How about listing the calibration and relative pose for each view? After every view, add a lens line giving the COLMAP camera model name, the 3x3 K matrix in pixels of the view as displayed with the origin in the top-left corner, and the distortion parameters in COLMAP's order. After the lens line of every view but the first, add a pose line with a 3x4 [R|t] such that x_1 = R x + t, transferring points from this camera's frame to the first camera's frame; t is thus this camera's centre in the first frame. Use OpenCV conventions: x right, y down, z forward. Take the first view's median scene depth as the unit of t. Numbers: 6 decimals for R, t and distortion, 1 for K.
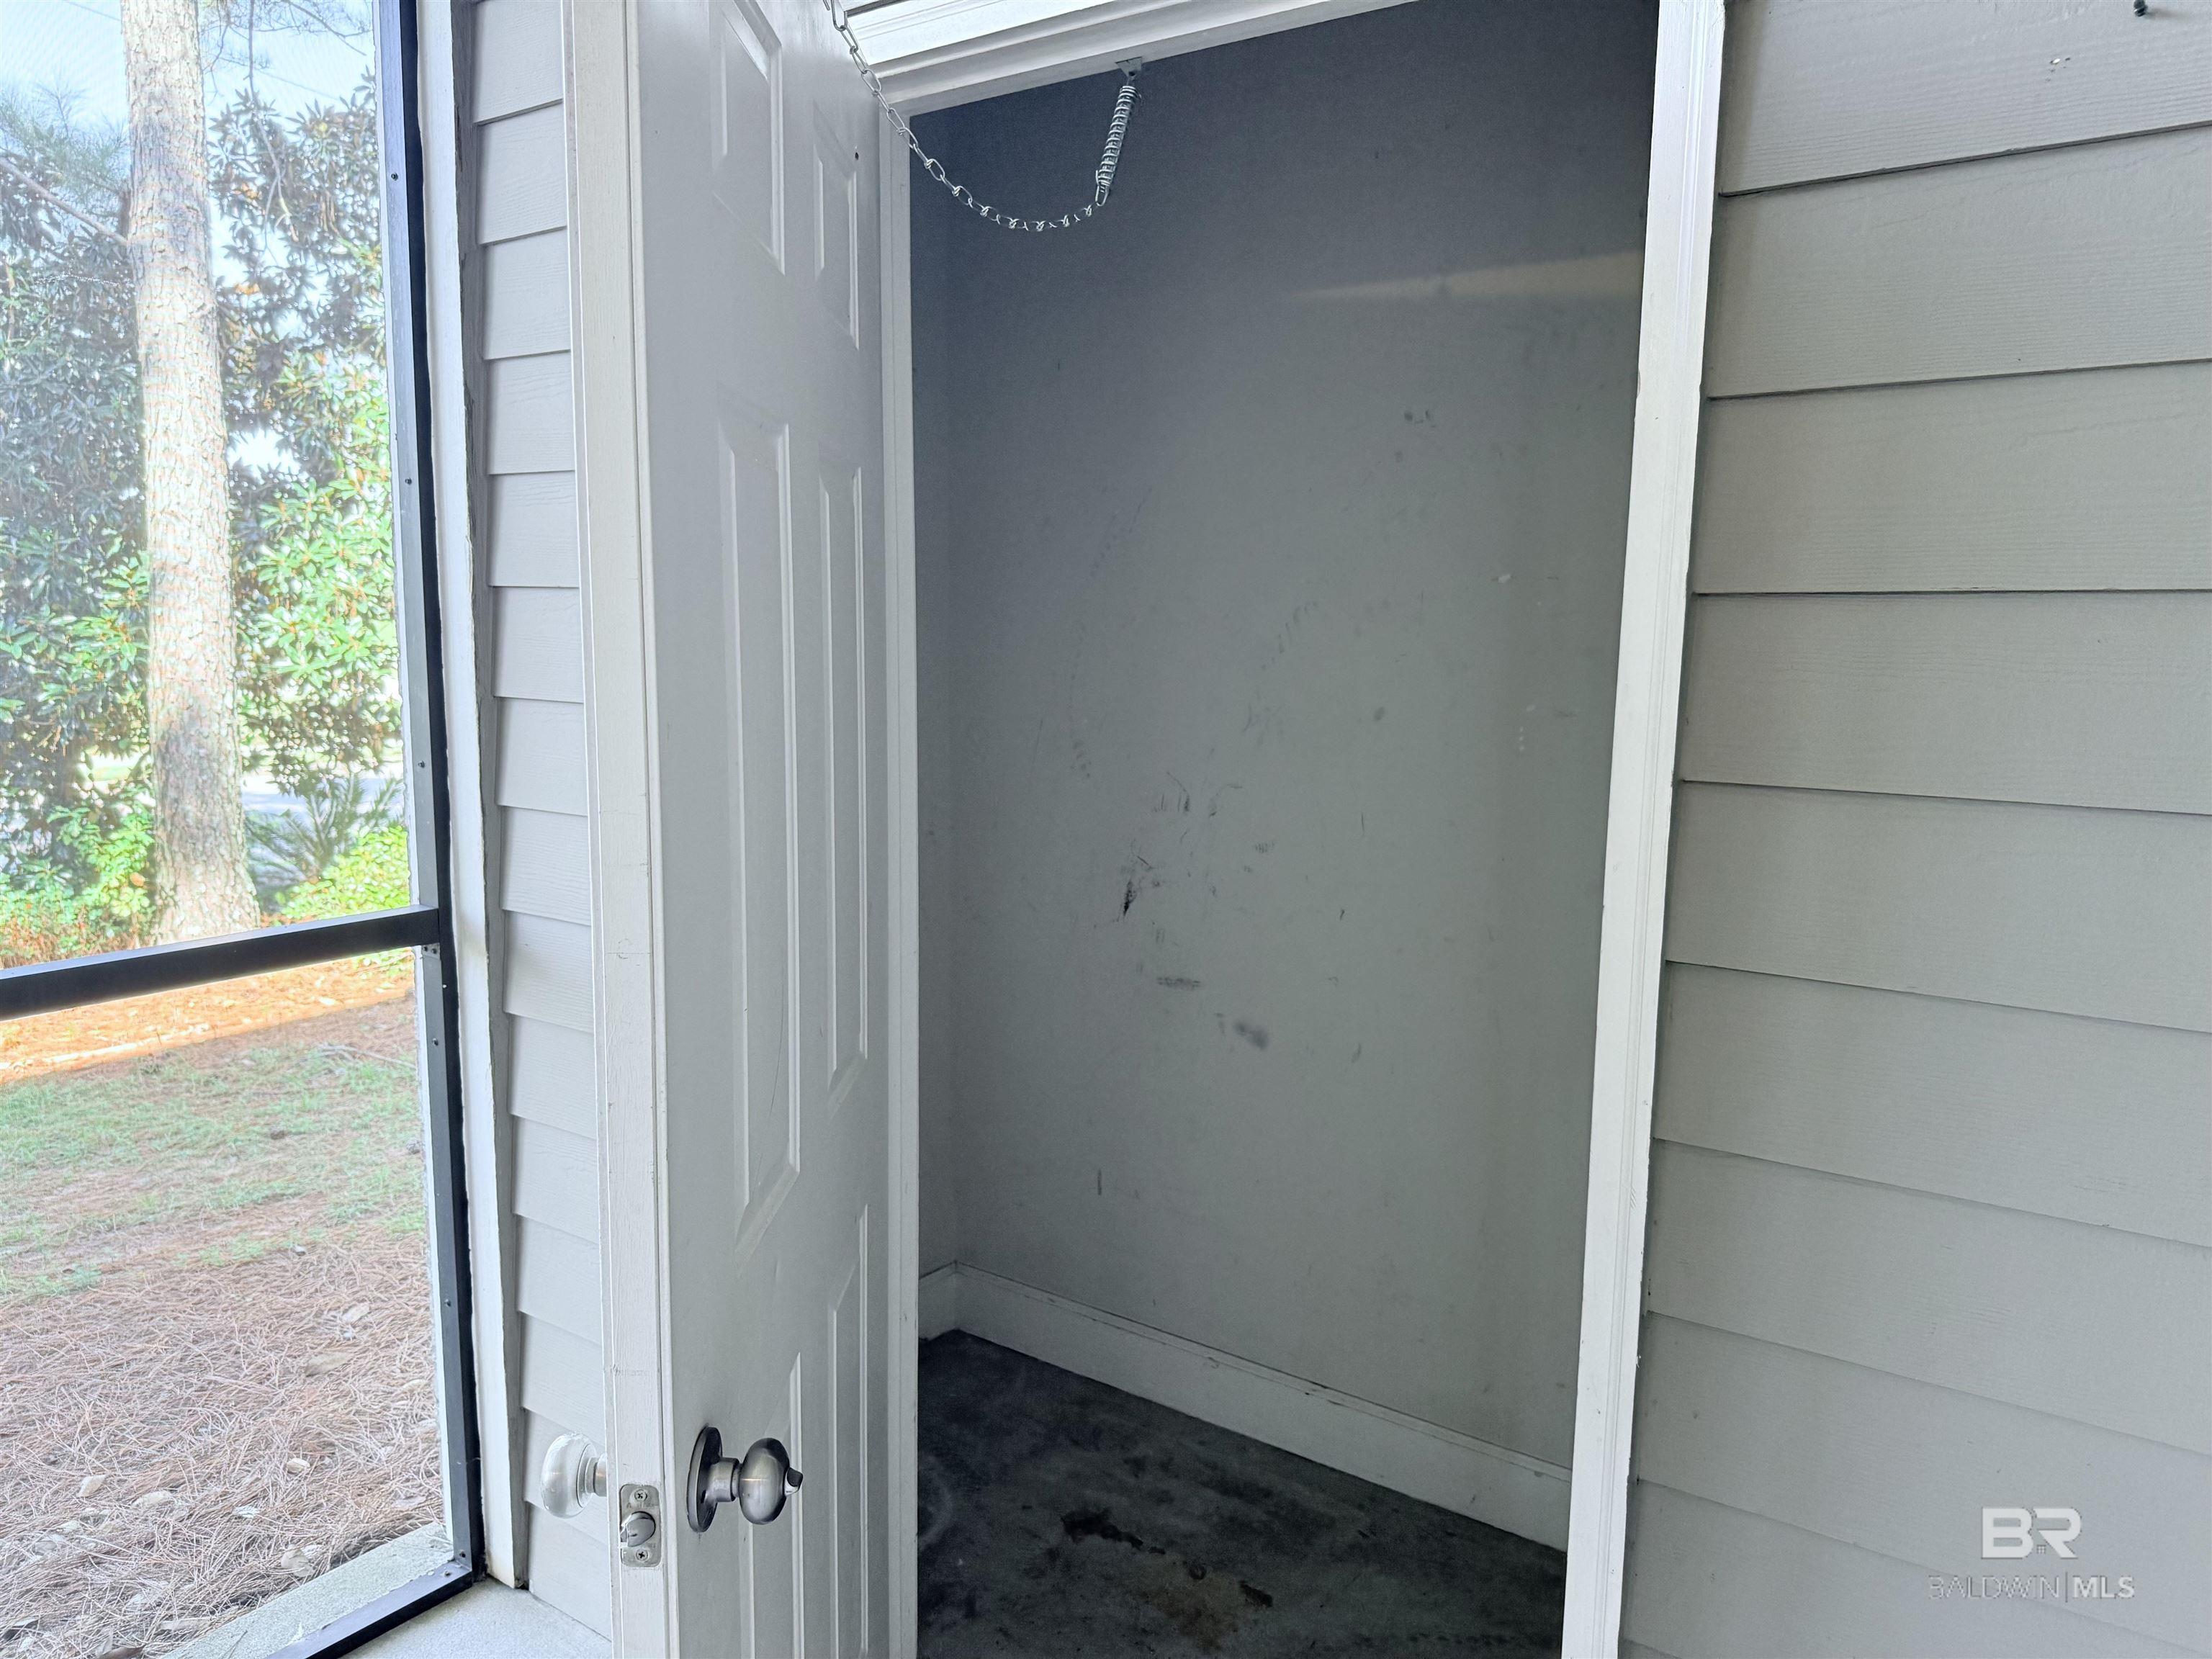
lens RADIAL K [[1555.6, 0, 1111.6], [0, 1555.6, 841.3], [0, 0, 1]] dist [0.126653, -0.192593]
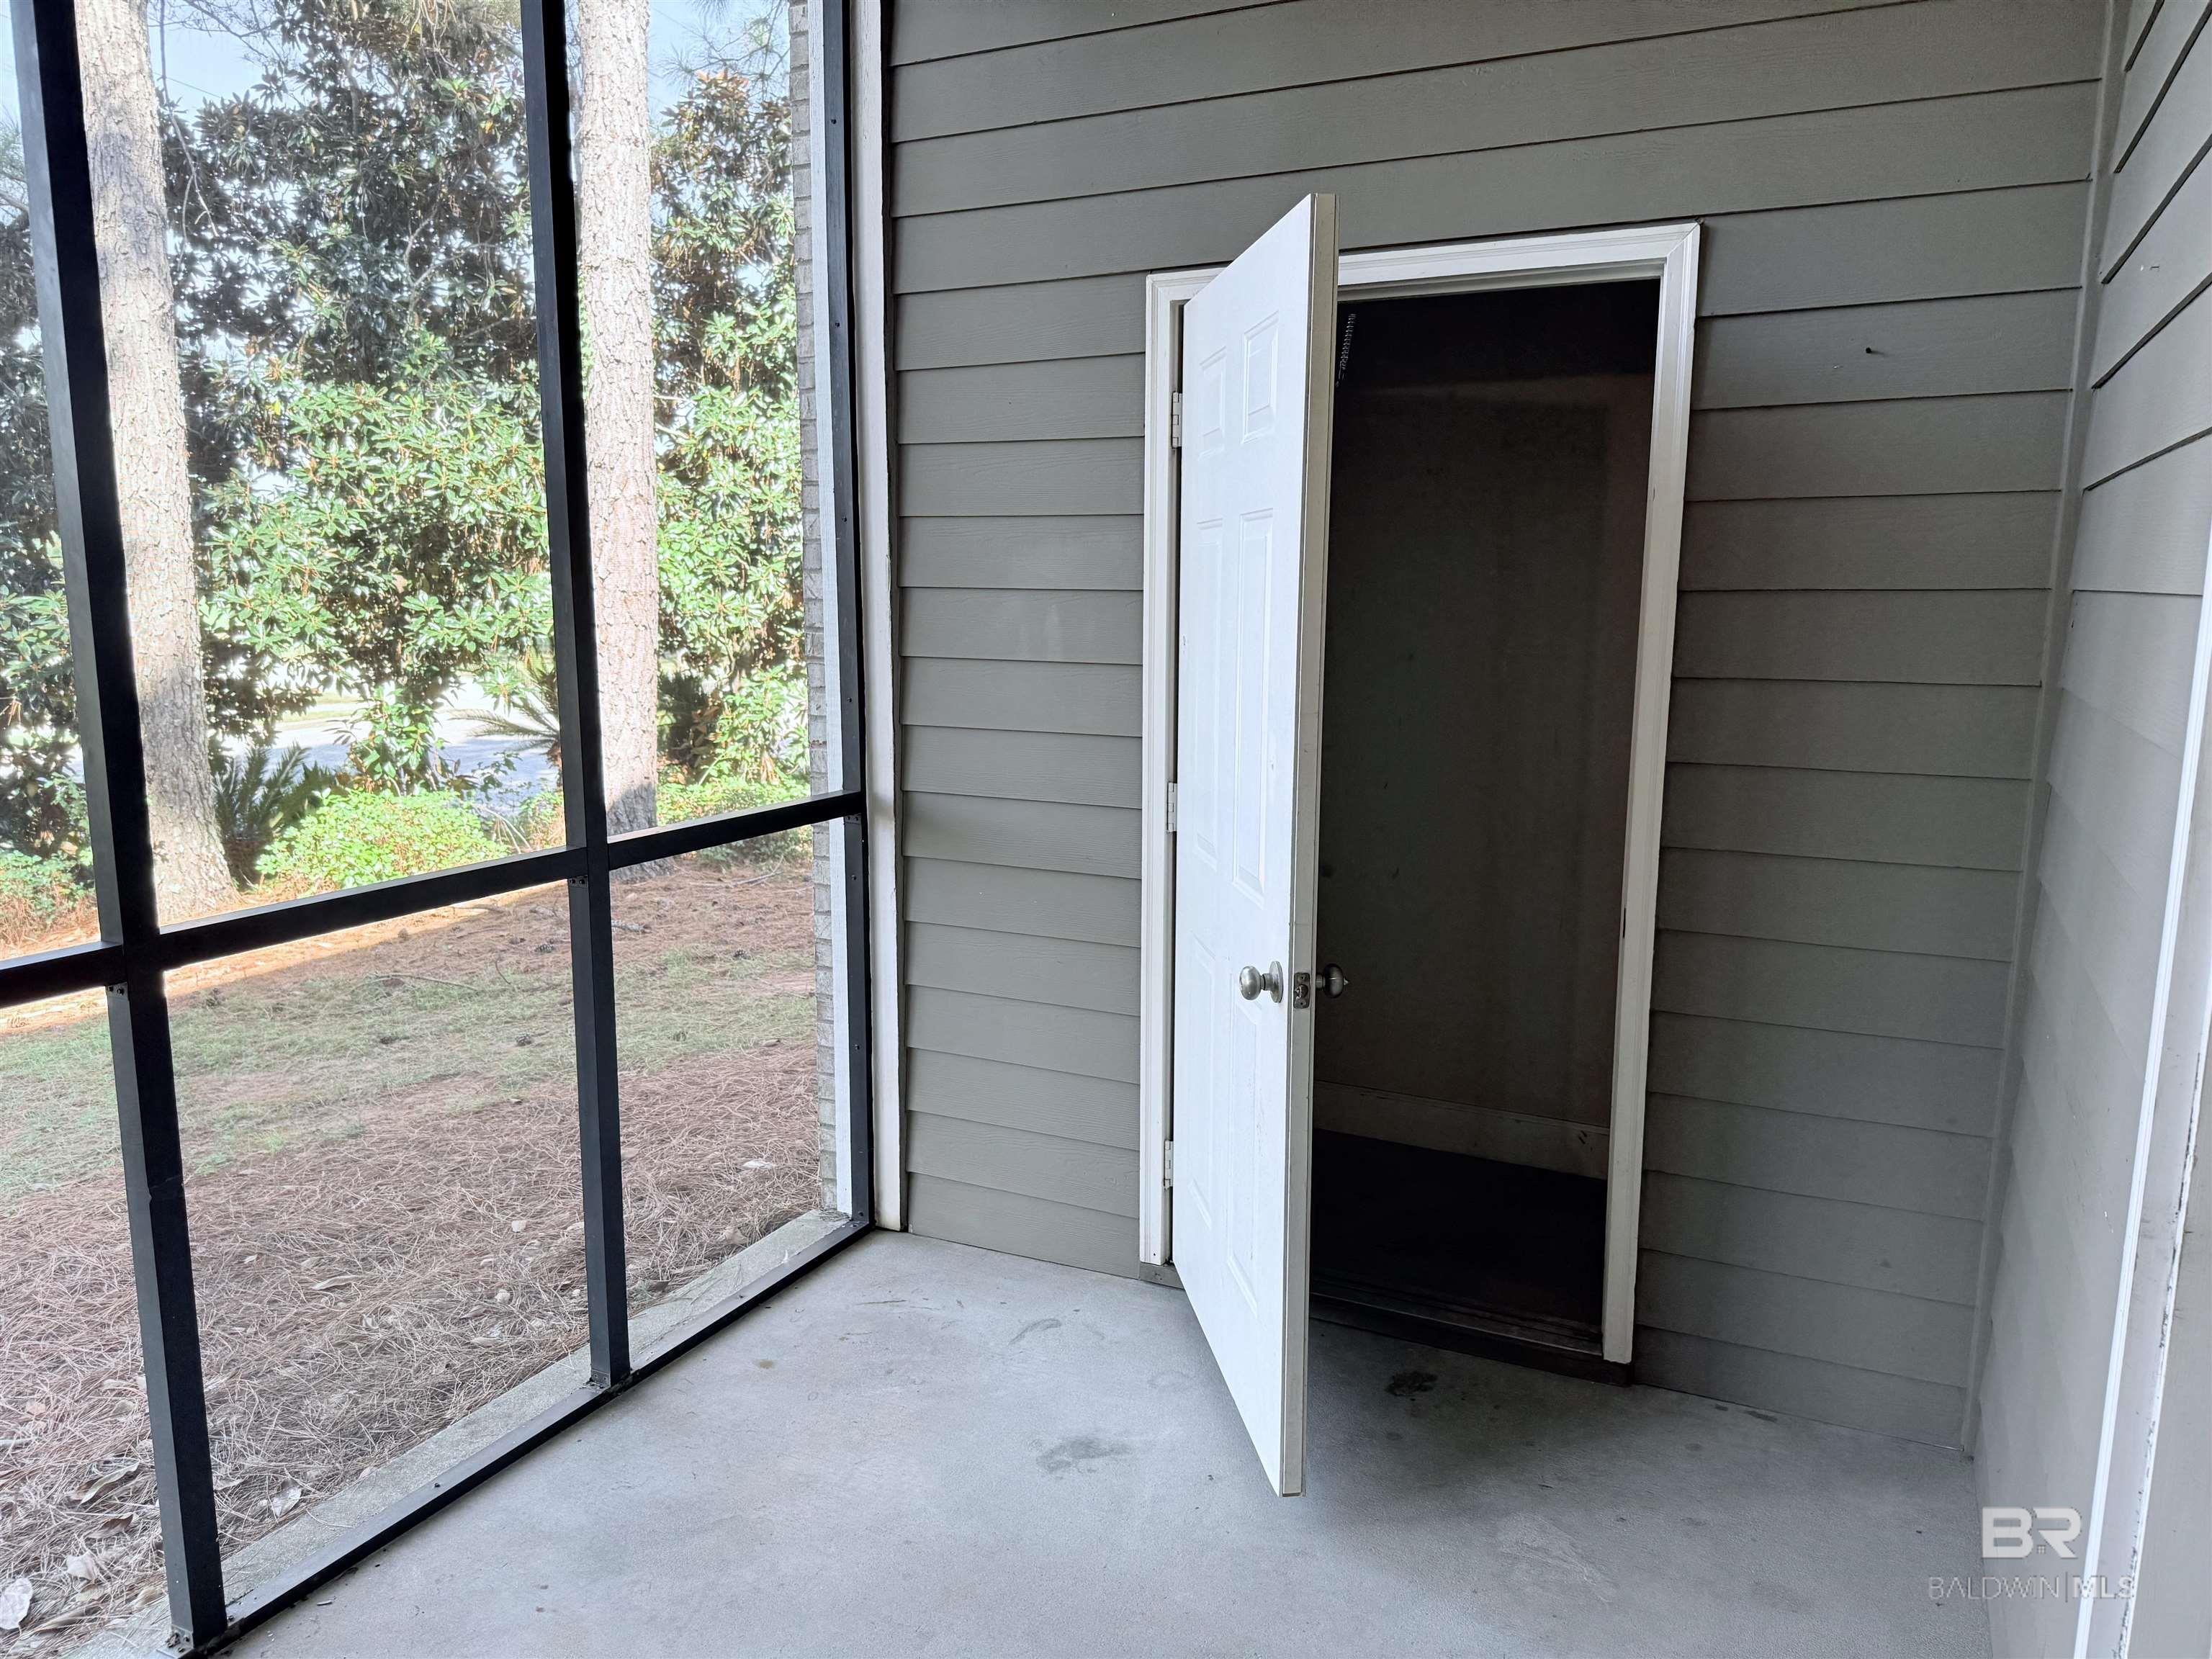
lens RADIAL K [[1555.6, 0, 1111.6], [0, 1555.6, 841.3], [0, 0, 1]] dist [0.126653, -0.192593]
pose [[0.987314, -0.034997, 0.154874, -0.121743], [0.031342, 0.999171, 0.025982, 0.017207], [-0.155655, -0.020798, 0.987593, -0.167113]]
